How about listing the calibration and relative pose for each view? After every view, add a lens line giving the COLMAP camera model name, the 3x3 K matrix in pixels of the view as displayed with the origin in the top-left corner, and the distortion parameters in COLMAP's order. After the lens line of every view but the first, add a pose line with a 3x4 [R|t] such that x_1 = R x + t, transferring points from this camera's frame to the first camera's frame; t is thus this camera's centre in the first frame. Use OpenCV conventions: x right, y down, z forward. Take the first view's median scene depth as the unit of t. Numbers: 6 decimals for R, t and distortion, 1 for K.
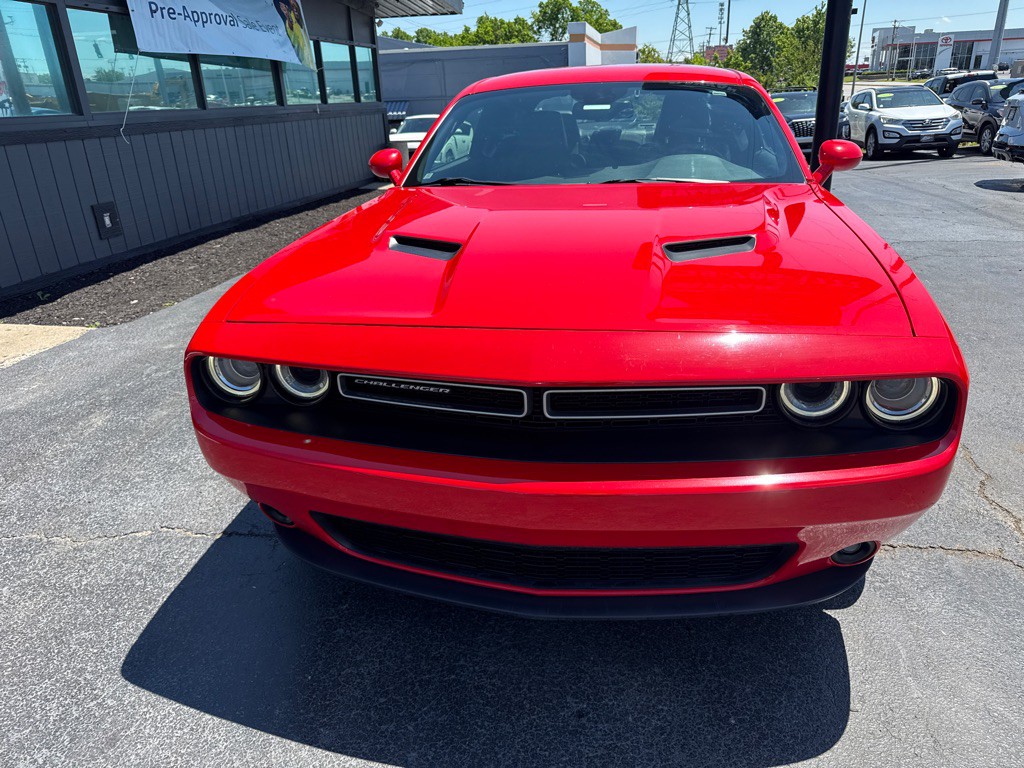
lens RADIAL K [[723.2, 0, 546.3], [0, 723.2, 380.4], [0, 0, 1]] dist [0.009741, 0.001545]
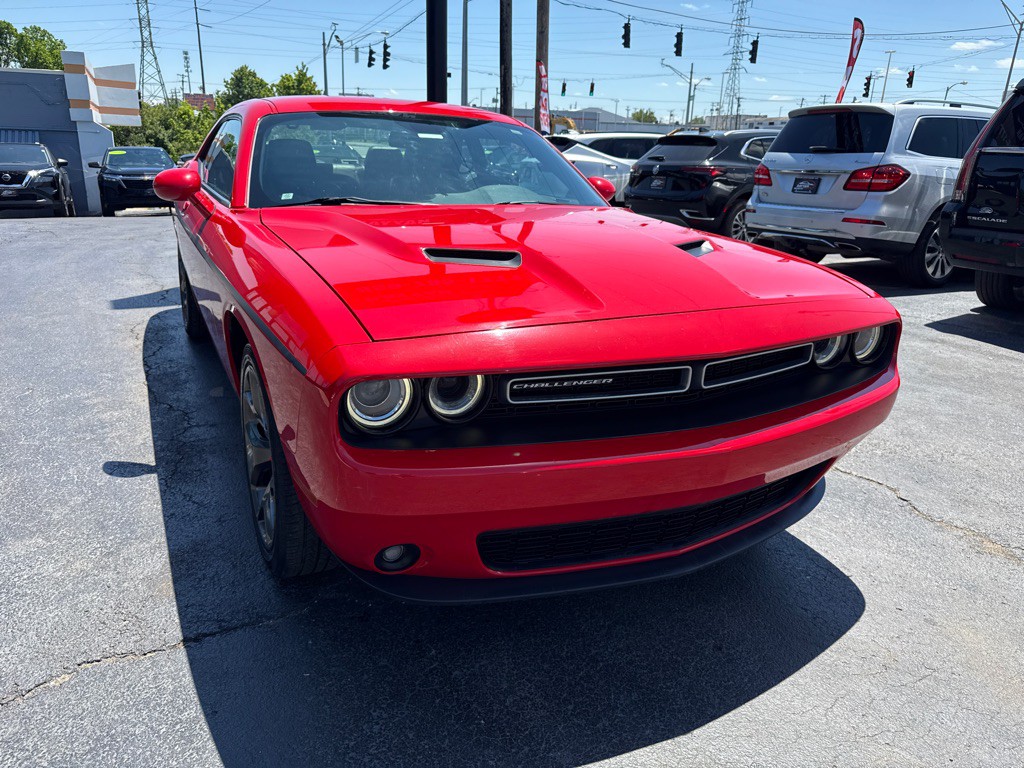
lens RADIAL K [[731.6, 0, 517.2], [0, 731.6, 399.4], [0, 0, 1]] dist [-0.007354, -0.003058]
pose [[0.804010, -0.138823, 0.578183, -0.638317], [0.165832, 0.986135, 0.006170, 0.009216], [-0.571023, 0.090921, 0.815884, 0.150969]]
